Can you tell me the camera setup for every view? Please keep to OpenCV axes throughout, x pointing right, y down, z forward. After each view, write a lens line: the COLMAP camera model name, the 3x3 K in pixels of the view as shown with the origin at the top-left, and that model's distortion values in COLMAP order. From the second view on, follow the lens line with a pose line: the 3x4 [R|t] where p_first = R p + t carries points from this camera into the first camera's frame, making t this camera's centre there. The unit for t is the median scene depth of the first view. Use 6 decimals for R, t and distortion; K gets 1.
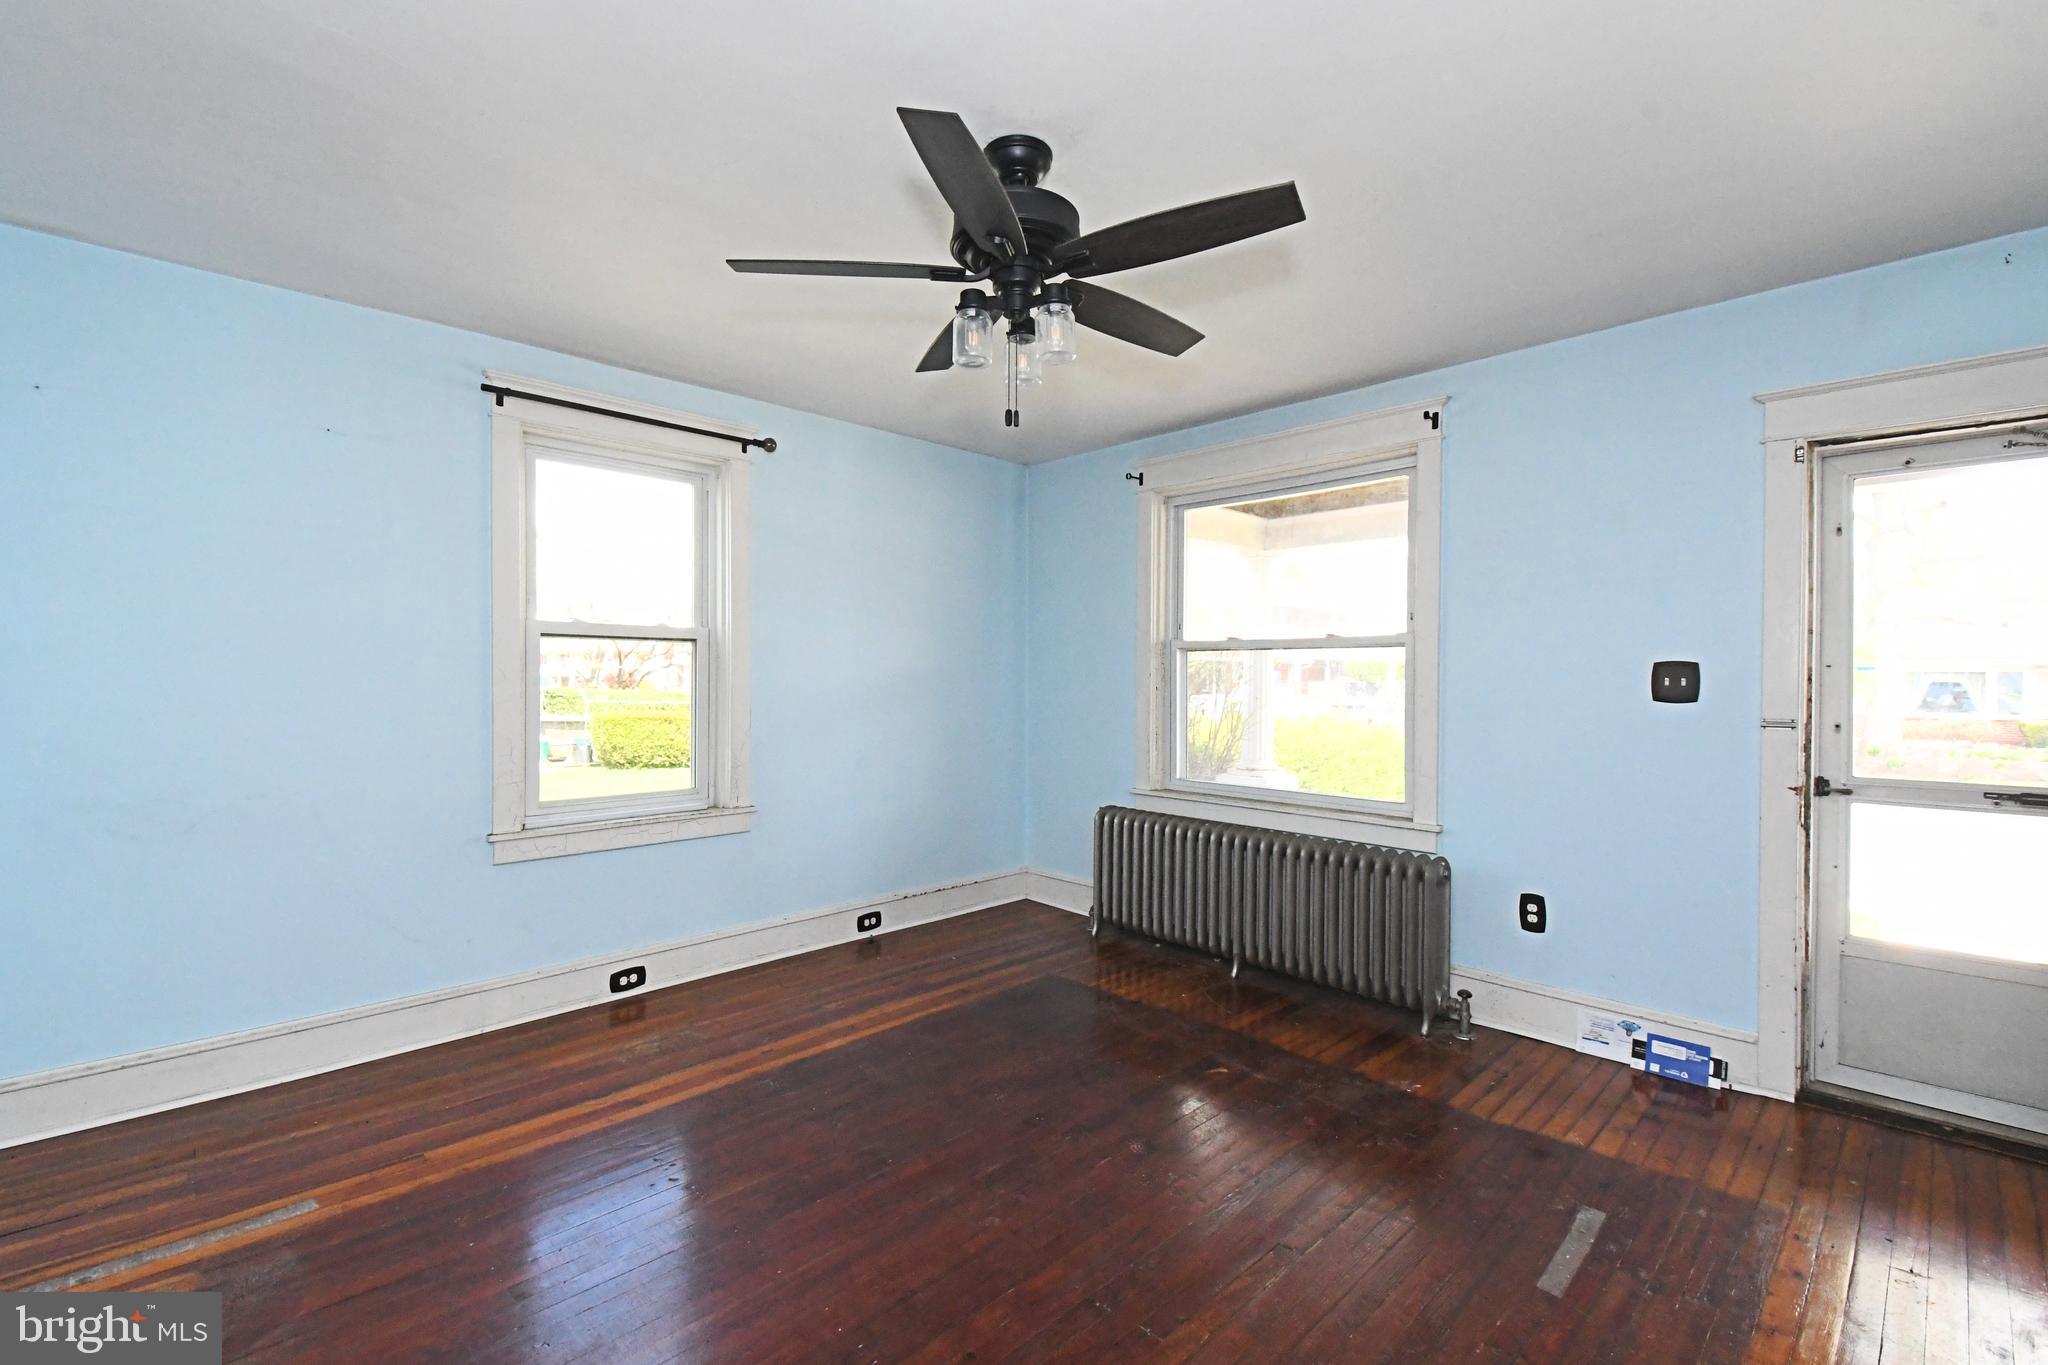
lens RADIAL K [[872.8, 0, 1024.0], [0, 872.8, 682.5], [0, 0, 1]] dist [0.000463, -0.000099]
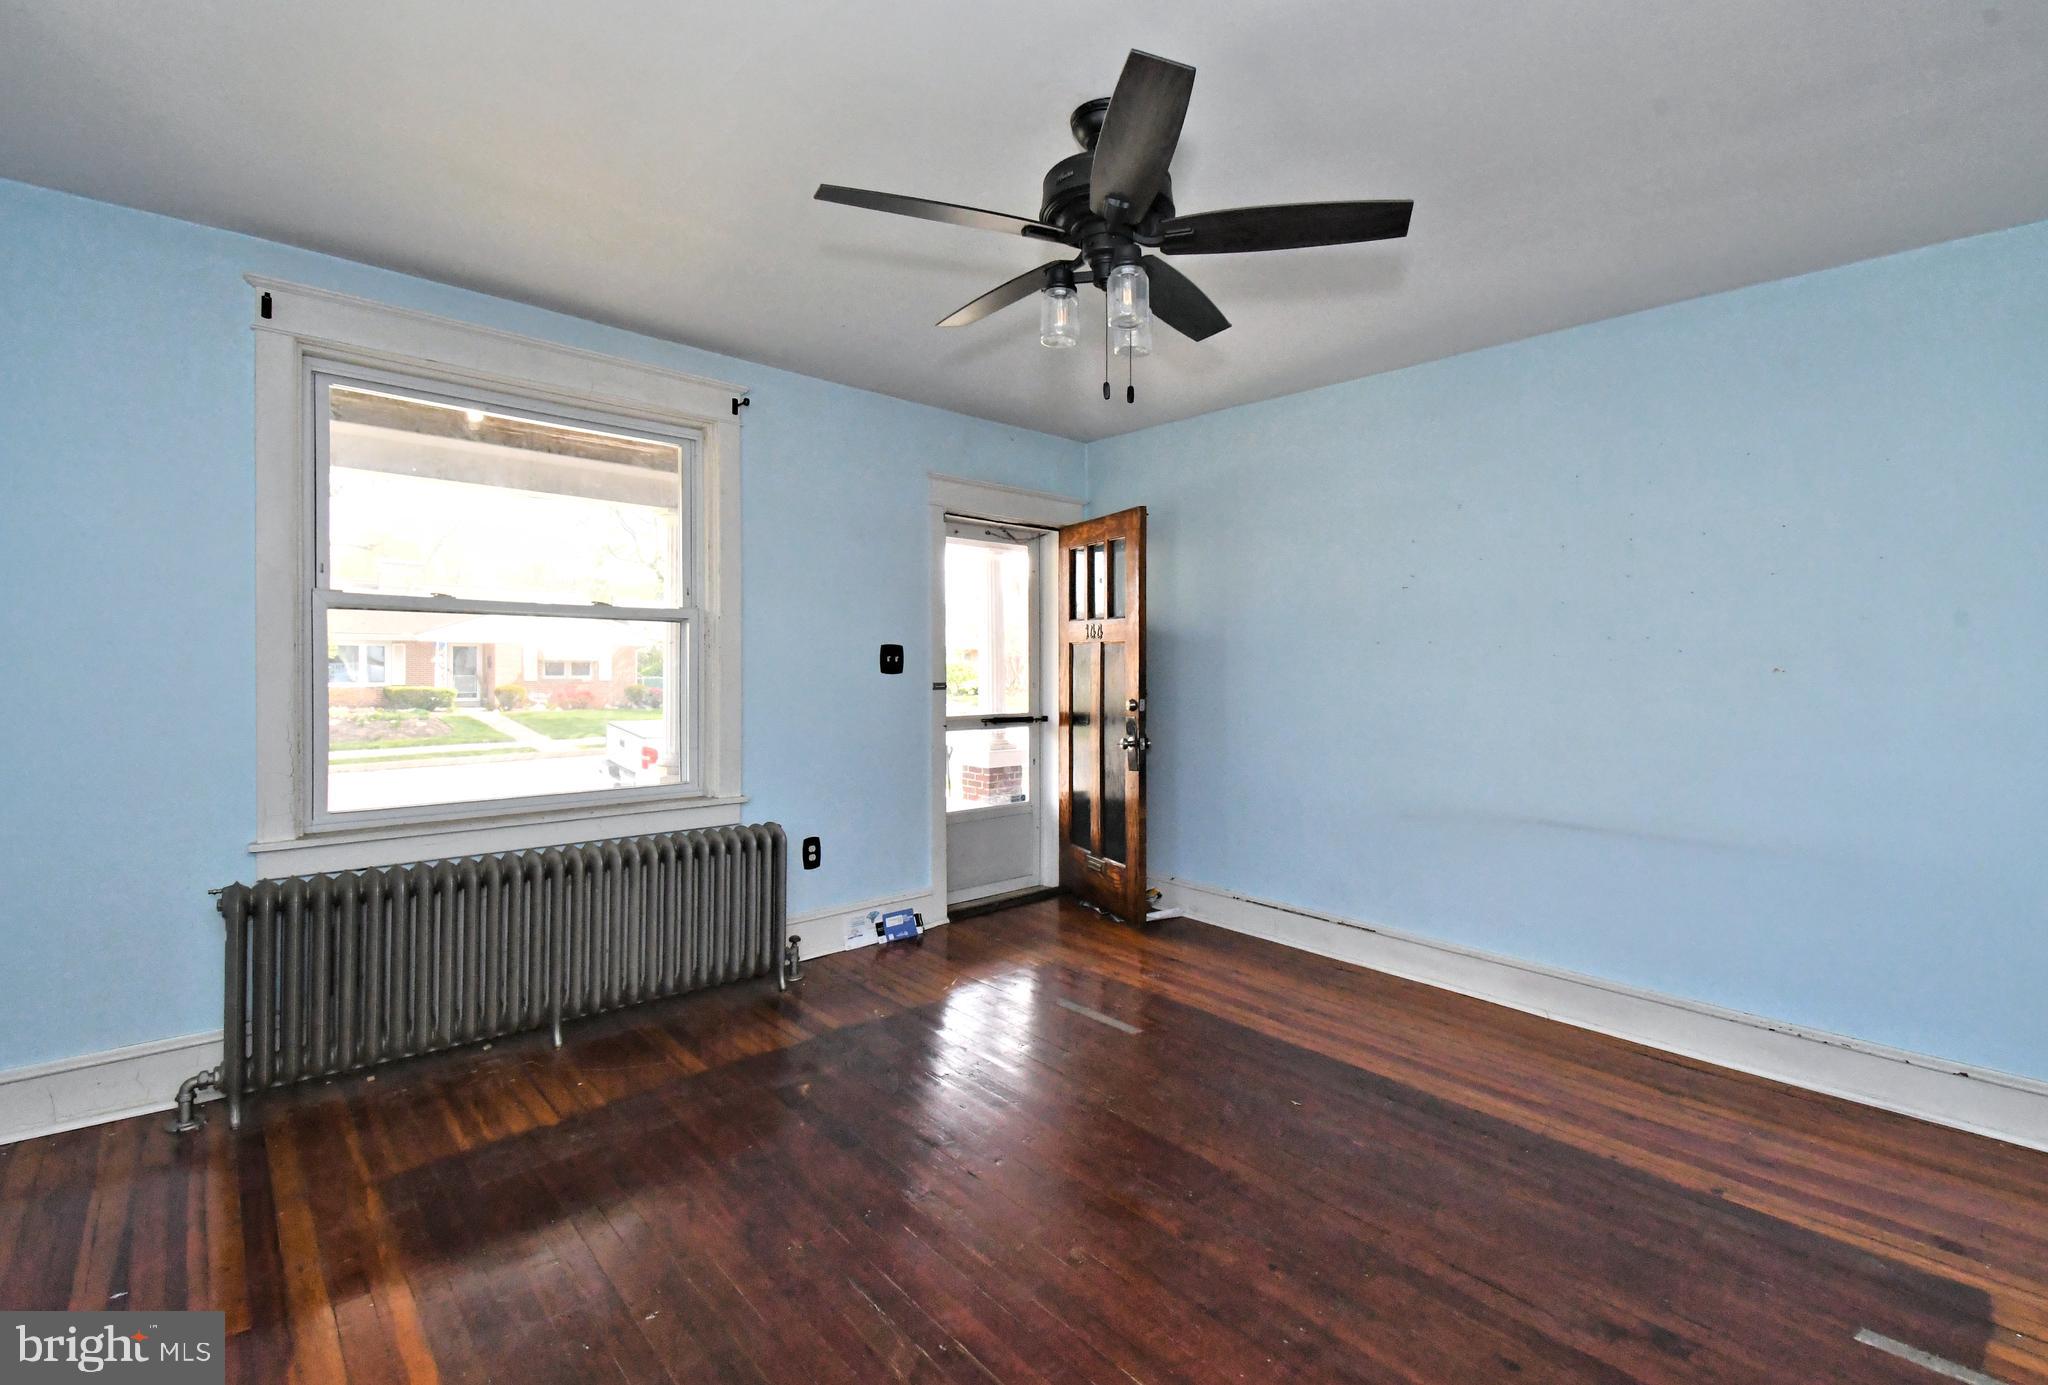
lens RADIAL K [[911.4, 0, 1027.7], [0, 911.4, 649.4], [0, 0, 1]] dist [0.018423, 0.000099]
pose [[0.019595, 0.011874, 0.999737, -0.658574], [-0.002925, 0.999926, -0.011819, 0.000665], [-0.999804, -0.002692, 0.019629, 0.682310]]
